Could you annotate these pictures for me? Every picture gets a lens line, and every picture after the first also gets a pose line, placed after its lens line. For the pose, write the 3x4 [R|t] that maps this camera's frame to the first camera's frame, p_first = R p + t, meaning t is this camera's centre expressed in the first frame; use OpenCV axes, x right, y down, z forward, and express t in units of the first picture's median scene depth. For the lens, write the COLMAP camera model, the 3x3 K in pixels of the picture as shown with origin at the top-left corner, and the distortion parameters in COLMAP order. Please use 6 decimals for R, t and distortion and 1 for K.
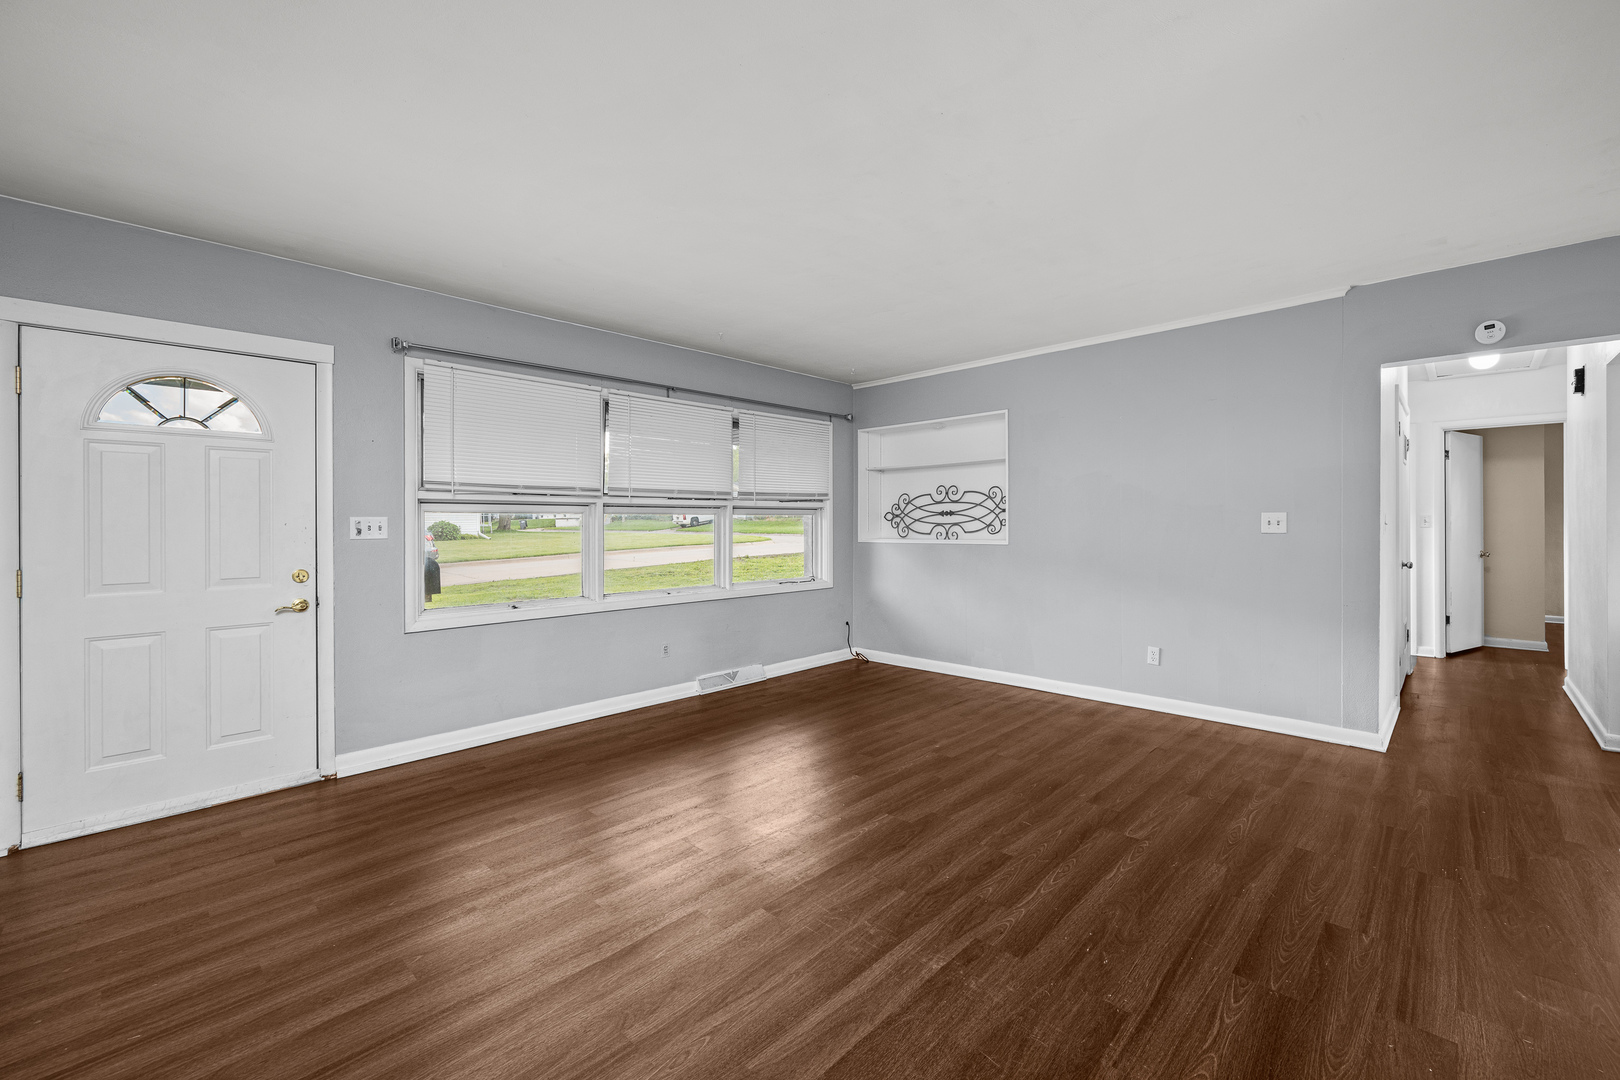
lens RADIAL K [[656.4, 0, 809.1], [0, 656.4, 531.3], [0, 0, 1]] dist [-0.000954, 0.000242]
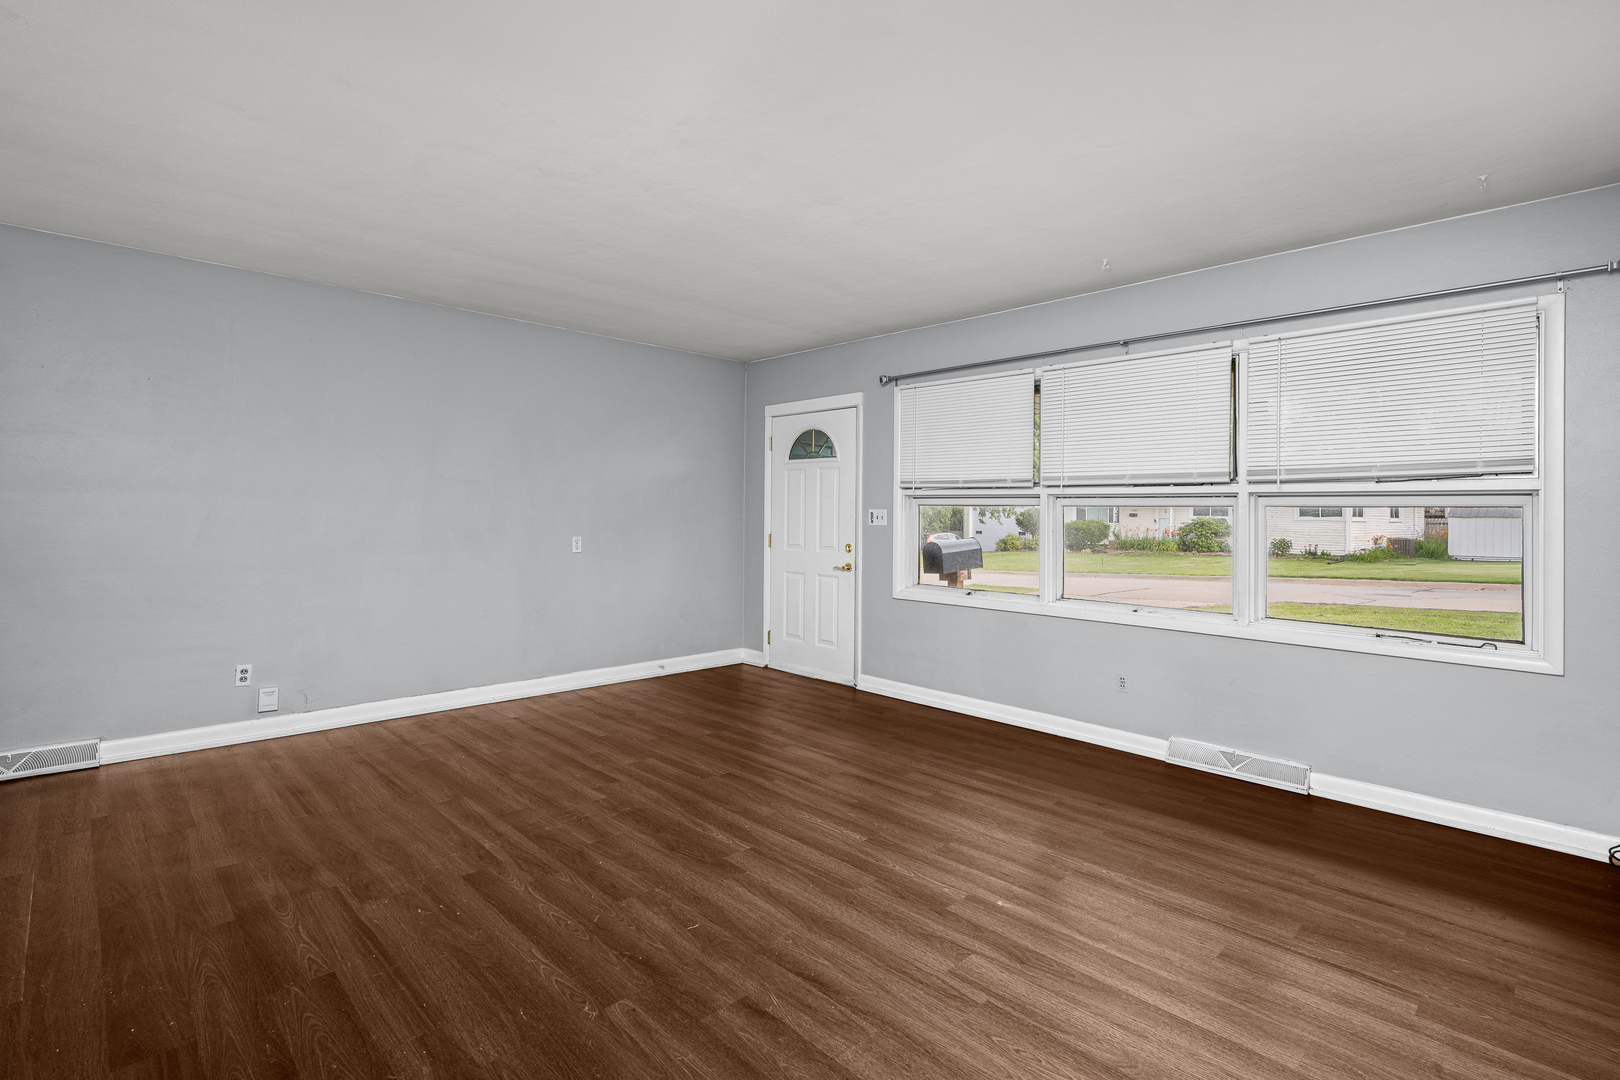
lens RADIAL K [[748.7, 0, 819.7], [0, 748.7, 515.4], [0, 0, 1]] dist [0.000993, 0.000363]
pose [[-0.001661, 0.008132, -0.999966, 1.179265], [-0.024914, 0.999656, 0.008171, -0.024245], [0.999688, 0.024927, -0.001458, 1.146672]]
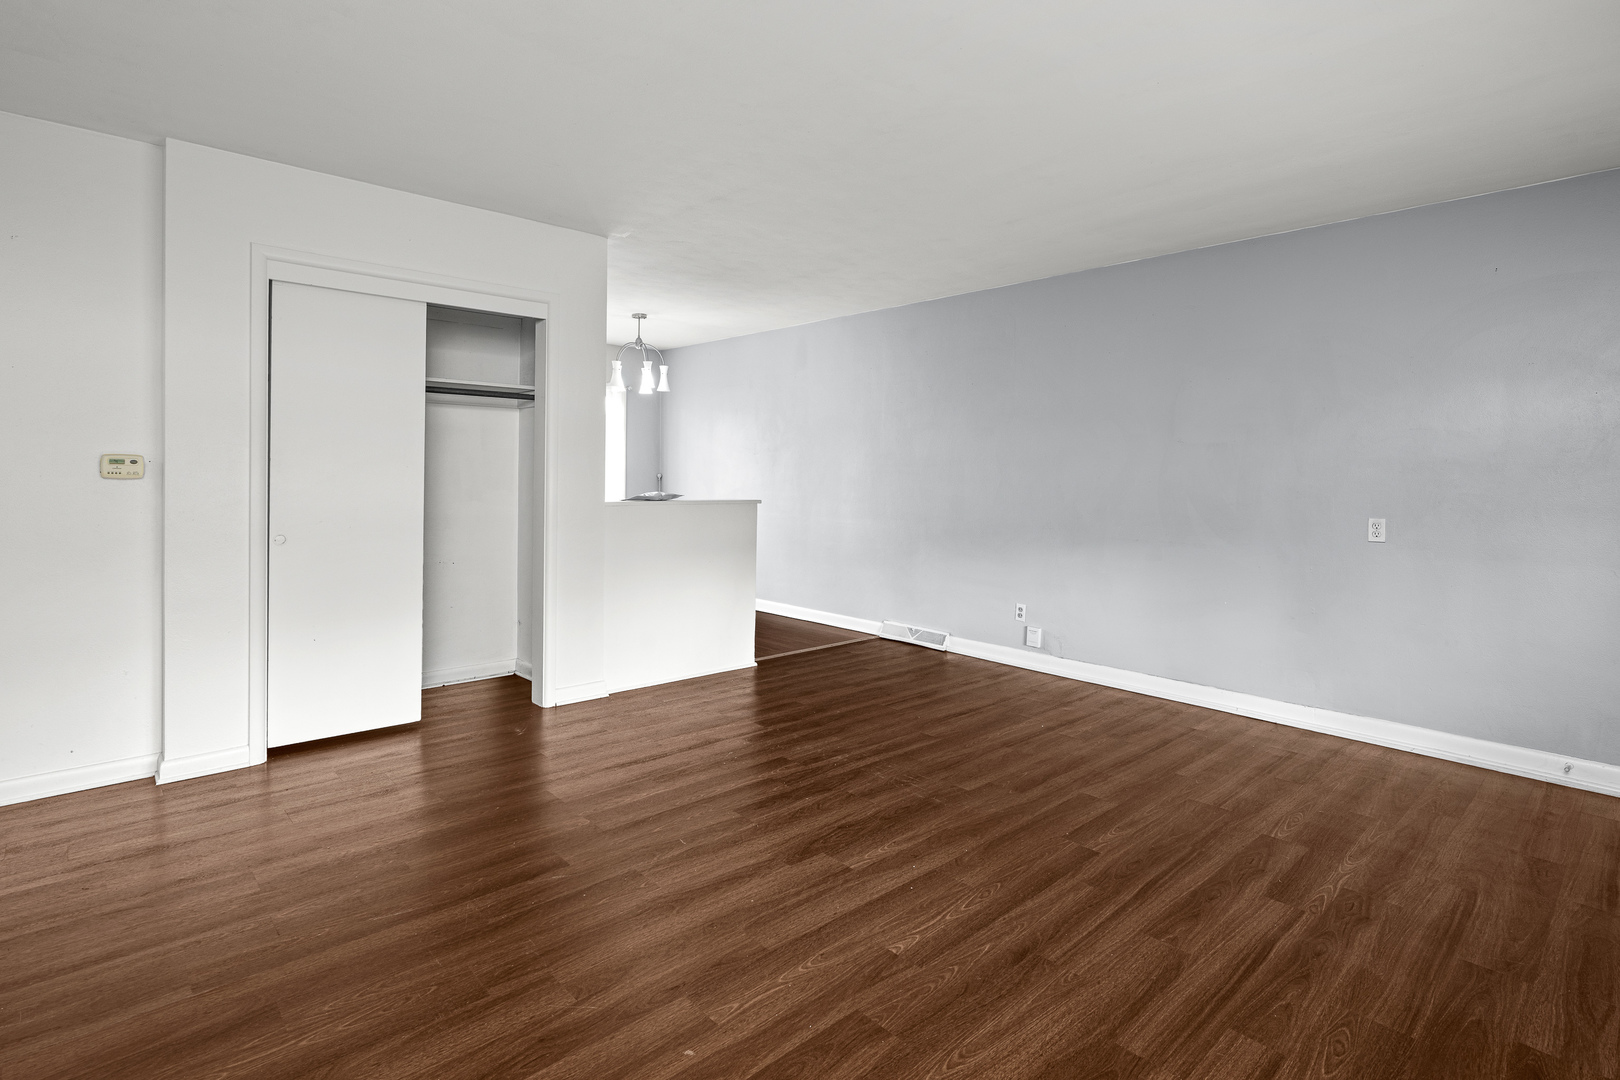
lens RADIAL K [[811.6, 0, 788.2], [0, 811.6, 468.6], [0, 0, 1]] dist [0.001823, 0.000764]
pose [[-0.999080, -0.007781, 0.042179, 0.164167], [-0.007458, 0.999942, 0.007801, -0.028201], [-0.042237, 0.007479, -0.999080, 2.028129]]
